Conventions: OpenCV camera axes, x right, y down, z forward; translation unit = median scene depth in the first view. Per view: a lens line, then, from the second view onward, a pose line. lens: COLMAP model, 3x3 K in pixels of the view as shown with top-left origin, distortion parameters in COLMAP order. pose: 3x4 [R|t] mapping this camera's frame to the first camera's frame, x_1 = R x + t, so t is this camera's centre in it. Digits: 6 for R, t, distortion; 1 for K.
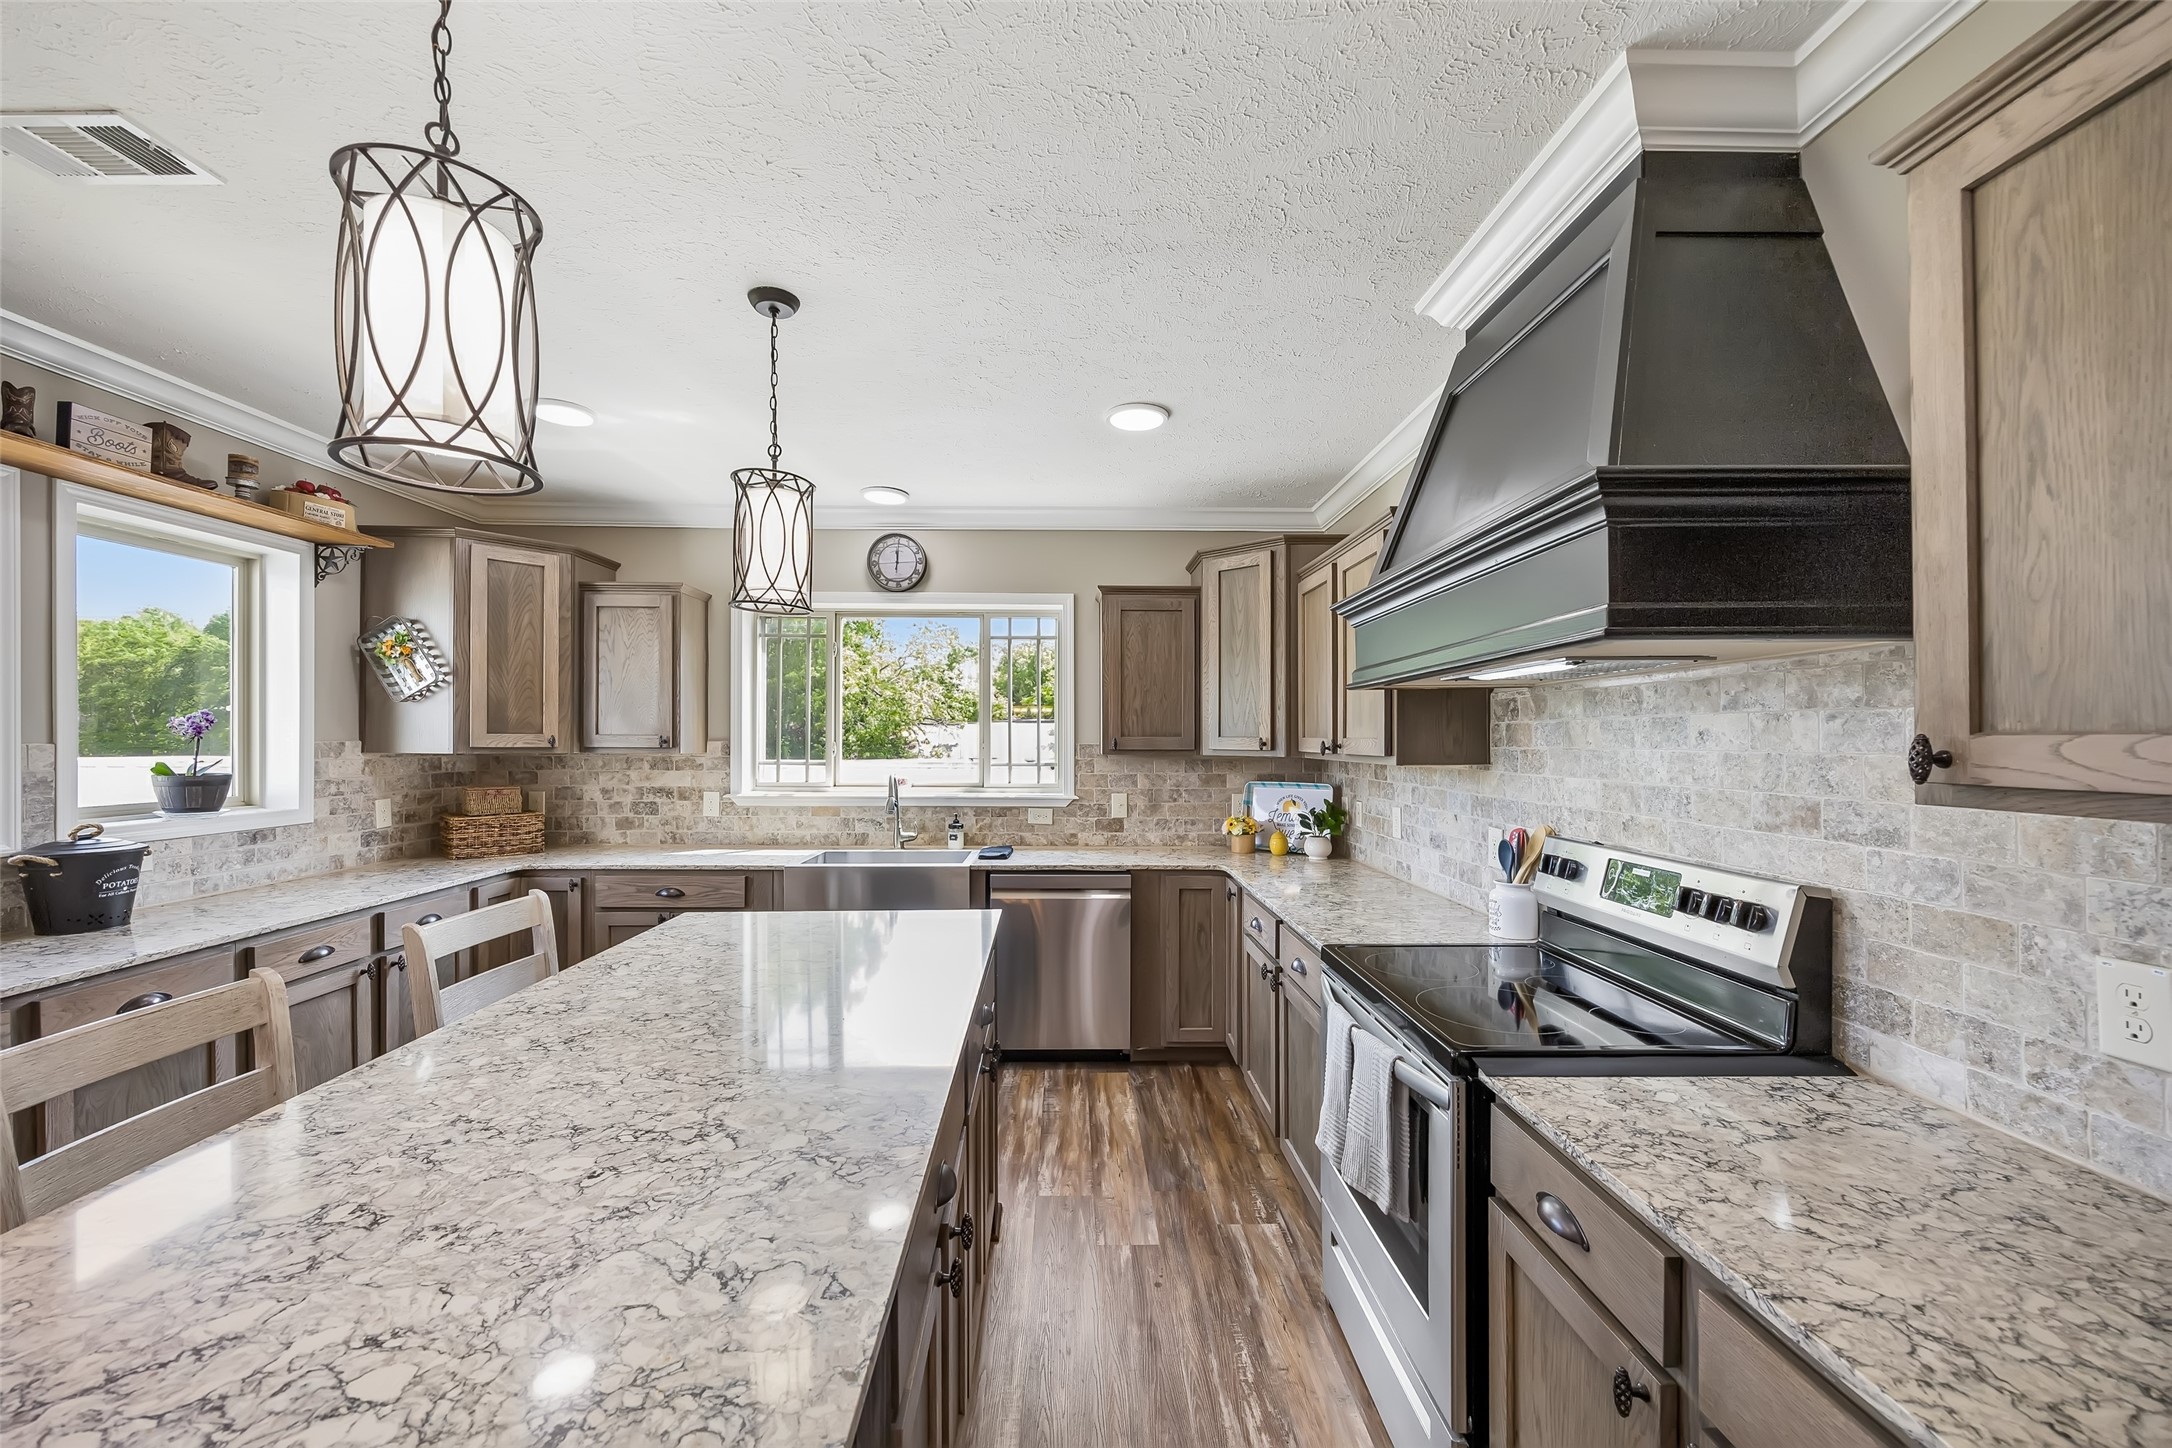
lens RADIAL K [[830.8, 0, 1090.7], [0, 830.8, 734.4], [0, 0, 1]] dist [-0.000472, 0.000047]
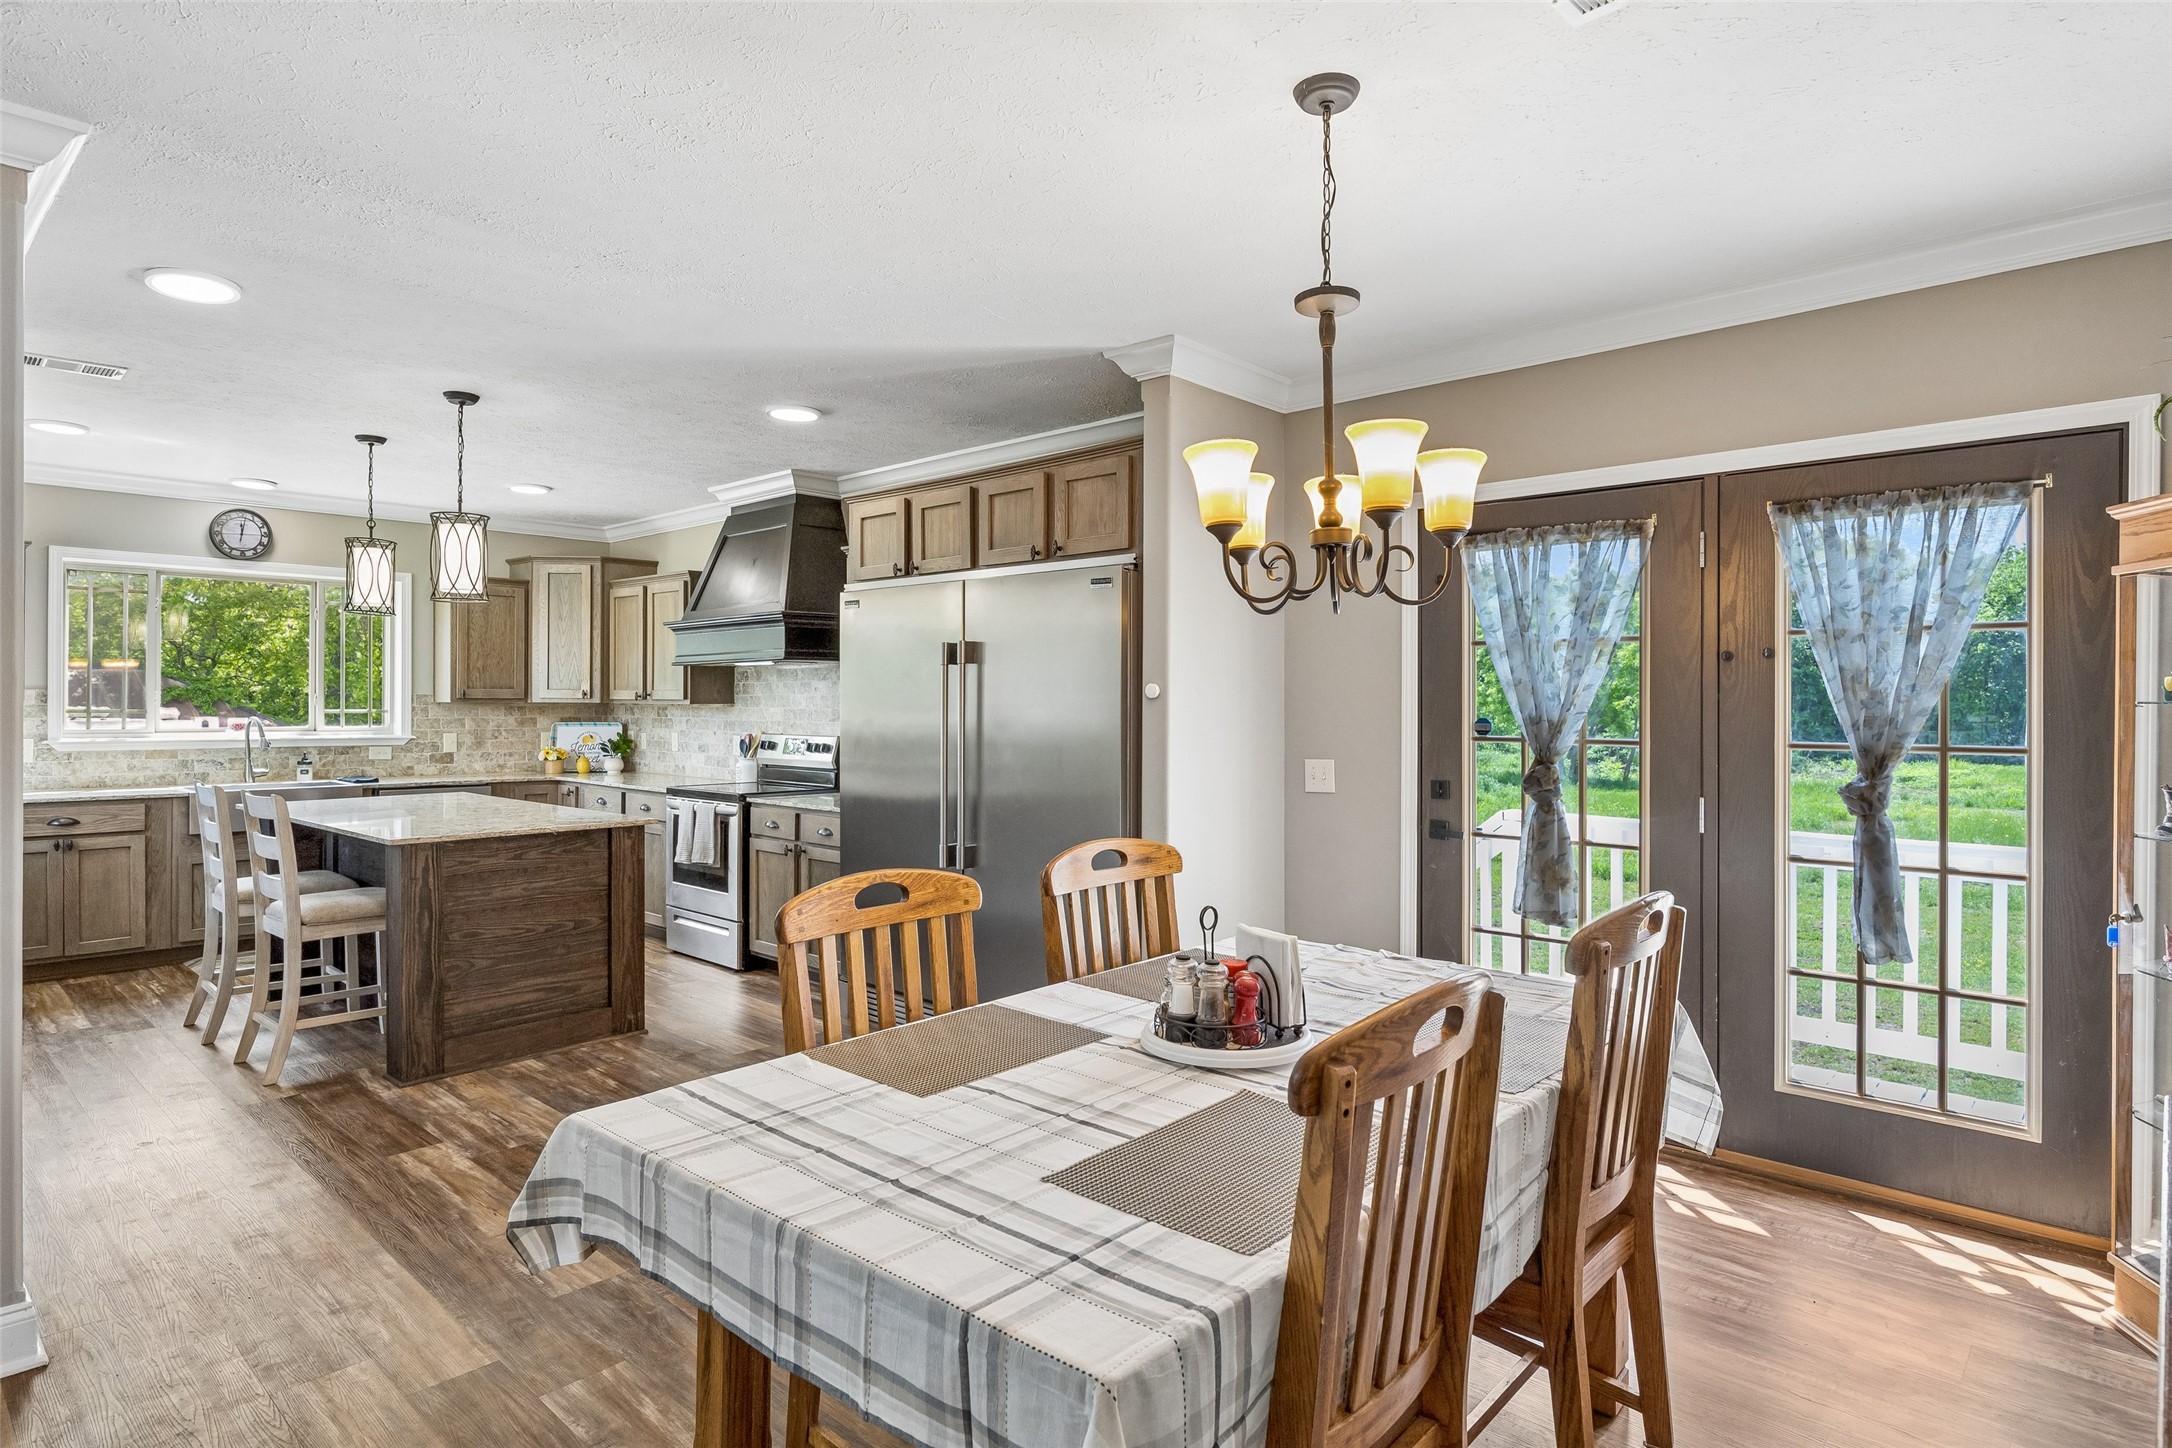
lens RADIAL K [[1173.6, 0, 1089.6], [0, 1173.6, 704.2], [0, 0, 1]] dist [-0.001496, -0.004687]
pose [[0.694422, -0.000249, 0.719568, -0.716477], [-0.007033, 0.999950, 0.007134, 0.008655], [-0.719534, -0.010015, 0.694385, -1.178668]]
